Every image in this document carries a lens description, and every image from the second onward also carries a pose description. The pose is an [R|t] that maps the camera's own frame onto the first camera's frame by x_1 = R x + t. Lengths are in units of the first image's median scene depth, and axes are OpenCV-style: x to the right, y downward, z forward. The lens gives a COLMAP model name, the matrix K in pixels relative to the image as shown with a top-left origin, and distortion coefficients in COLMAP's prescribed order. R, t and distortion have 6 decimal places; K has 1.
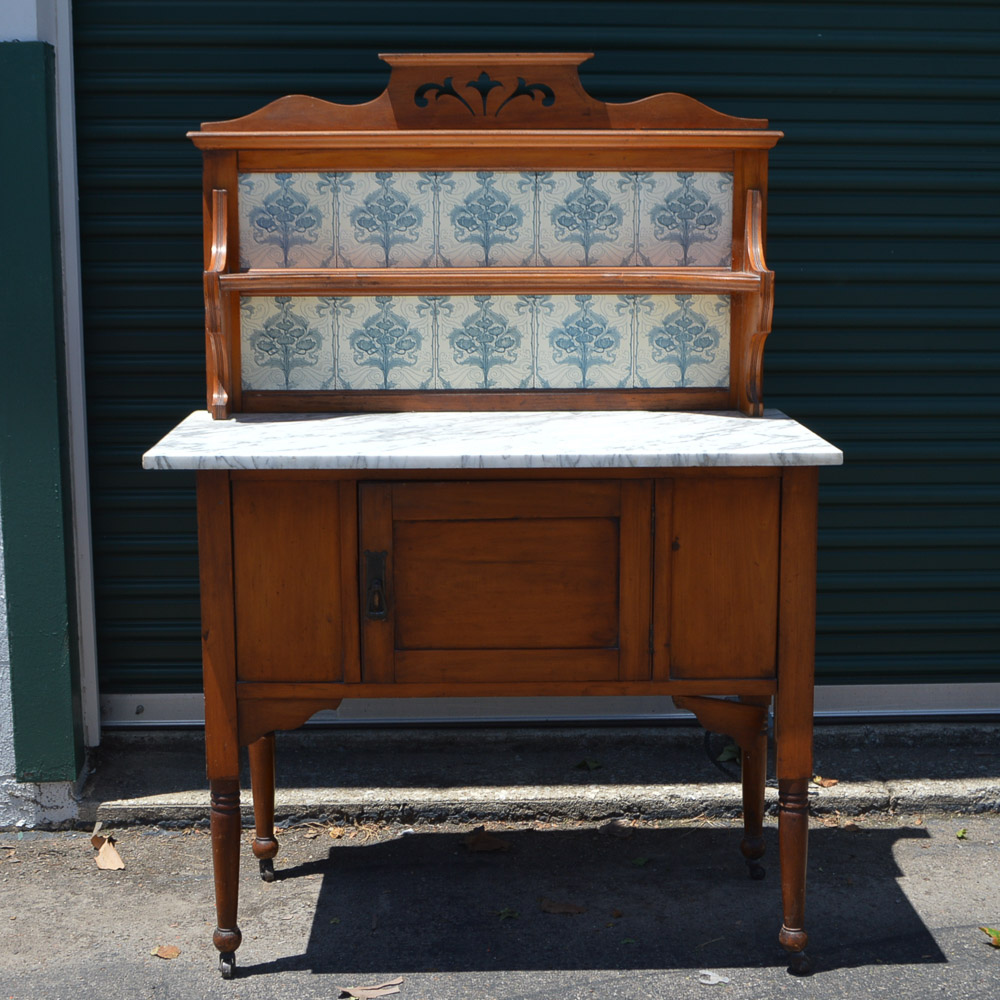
lens RADIAL K [[1775.0, 0, 492.7], [0, 1775.0, 470.0], [0, 0, 1]] dist [-0.073394, 0.000000]
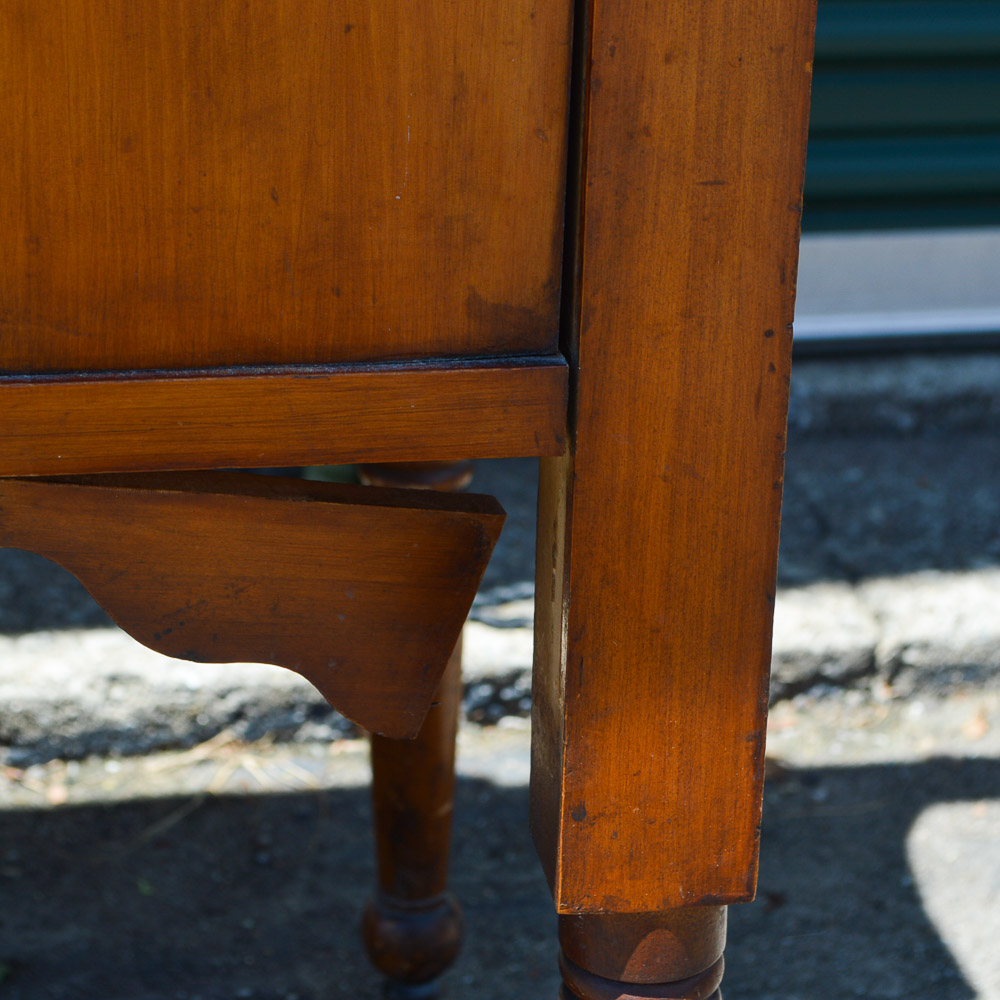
lens RADIAL K [[2726.2, 0, 493.3], [0, 2726.2, 504.0], [0, 0, 1]] dist [0.011766, 0.000000]
pose [[0.983425, -0.038334, 0.177216, 0.095830], [-0.006591, 0.969191, 0.246224, 0.061083], [-0.181195, -0.243310, 0.952874, 0.667516]]
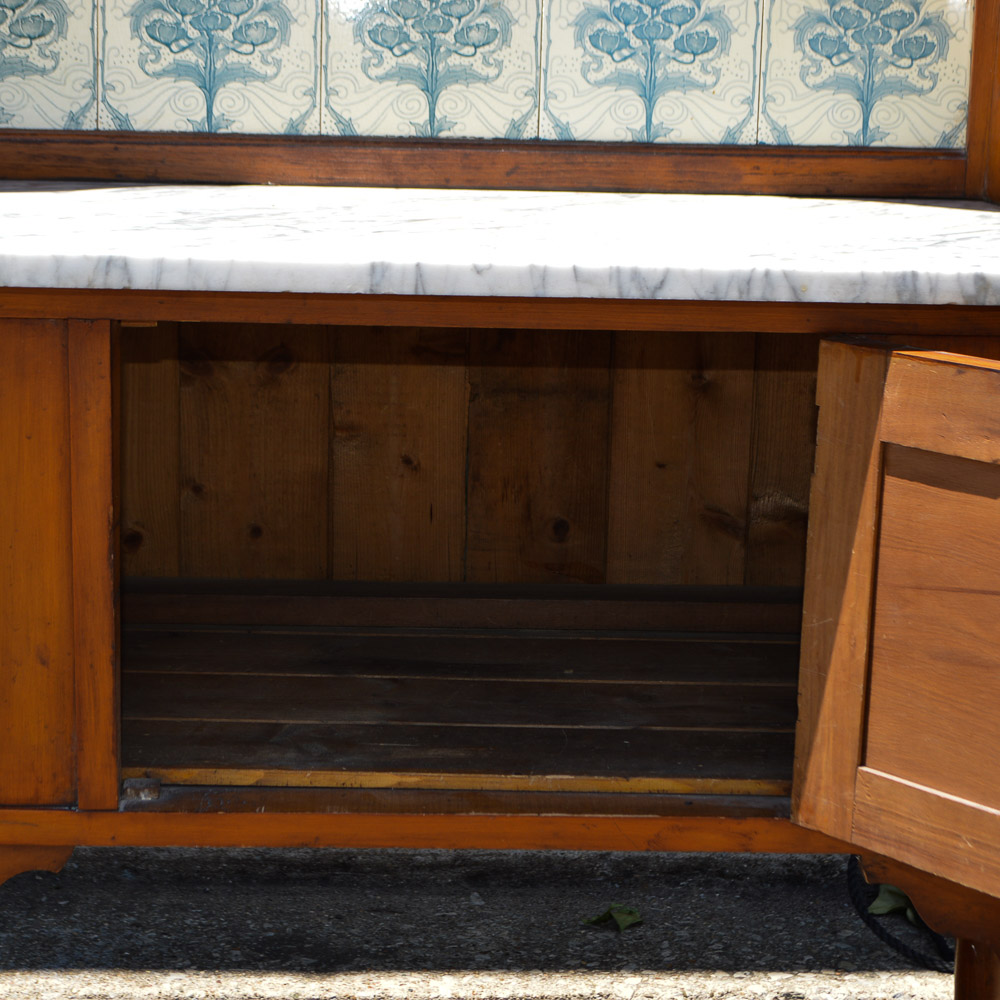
lens RADIAL K [[2375.4, 0, 491.8], [0, 2375.4, 522.4], [0, 0, 1]] dist [-0.011258, 0.000000]
pose [[0.999353, 0.022543, 0.028013, -0.003346], [-0.024343, 0.997546, 0.065645, 0.012075], [-0.026464, -0.066284, 0.997450, 0.390916]]
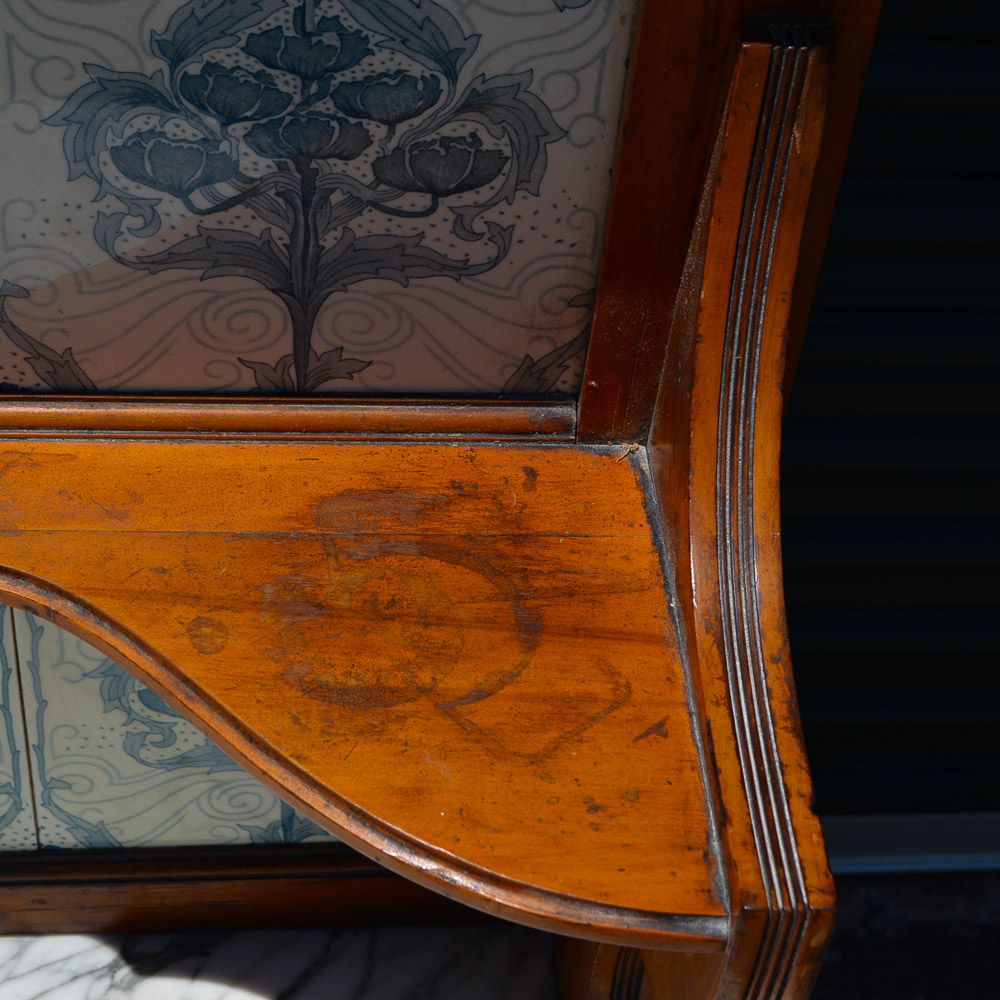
lens RADIAL K [[2142.7, 0, 486.9], [0, 2142.7, 539.1], [0, 0, 1]] dist [-0.037071, 0.000000]
pose [[0.996172, 0.023713, 0.084136, 0.109263], [-0.069558, 0.797970, 0.598670, -0.223582], [-0.052941, -0.602230, 0.796565, 0.831392]]
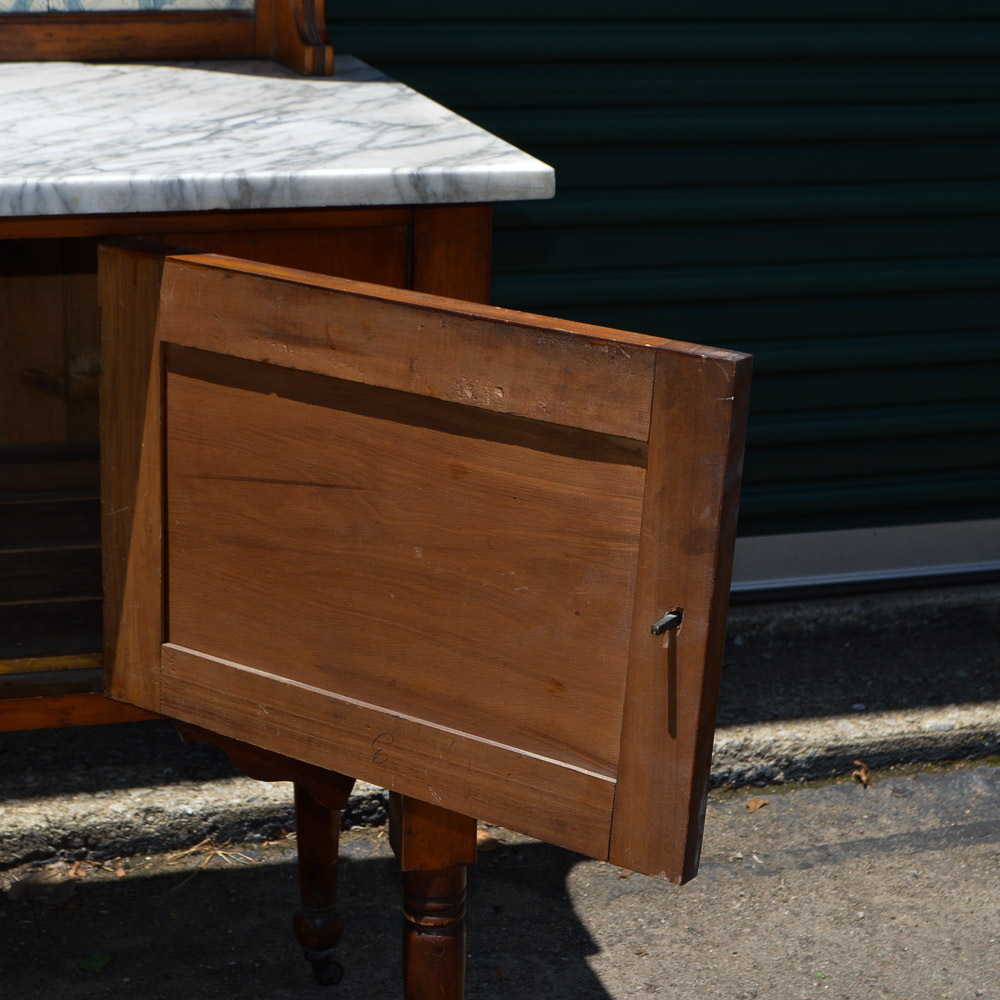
lens RADIAL K [[2375.4, 0, 467.4], [0, 2375.4, 512.7], [0, 0, 1]] dist [-0.011258, 0.000000]
pose [[0.963972, -0.054311, 0.260401, 0.016890], [0.008949, 0.985002, 0.172310, -0.023419], [-0.265854, -0.163771, 0.950000, 0.367500]]
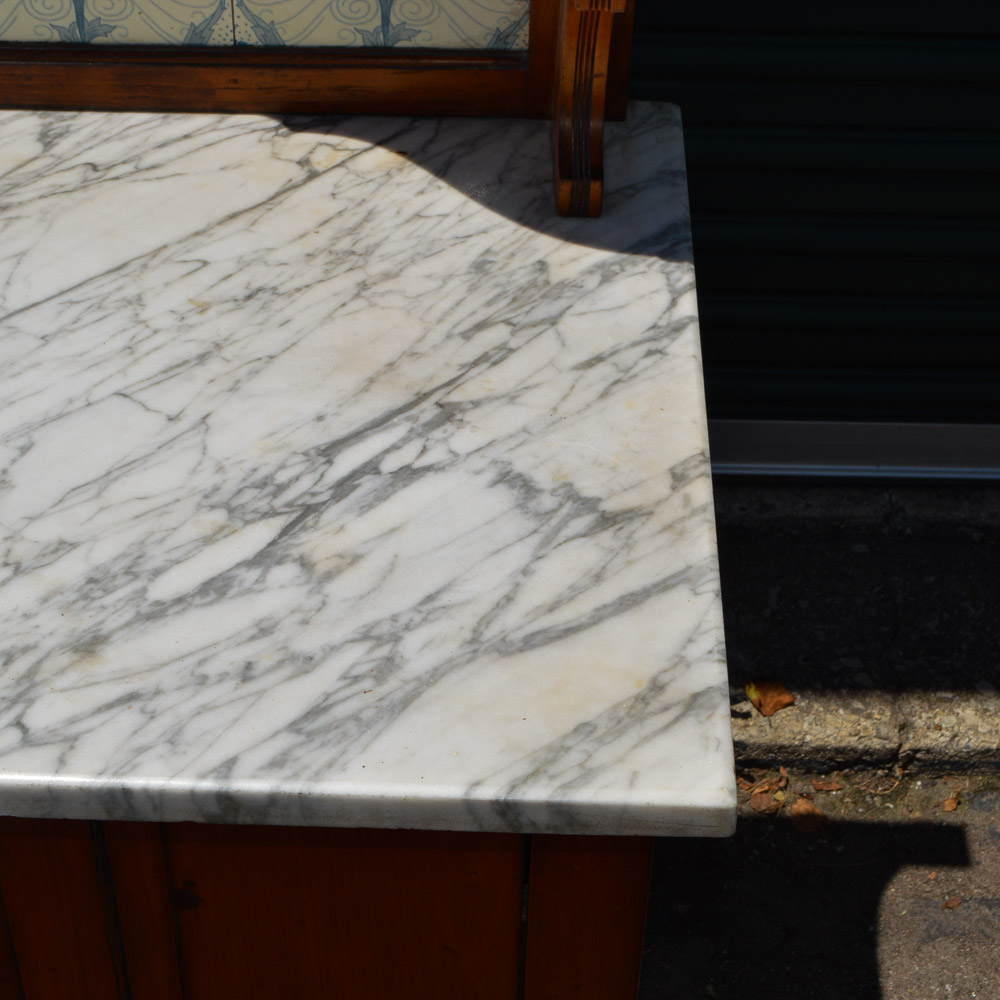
lens RADIAL K [[2047.9, 0, 478.1], [0, 2047.9, 522.0], [0, 0, 1]] dist [-0.021035, 0.000000]
pose [[0.998629, 0.046613, -0.023826, 0.138202], [-0.025991, 0.836564, 0.547253, -0.181588], [0.045441, -0.545883, 0.836628, 0.642097]]
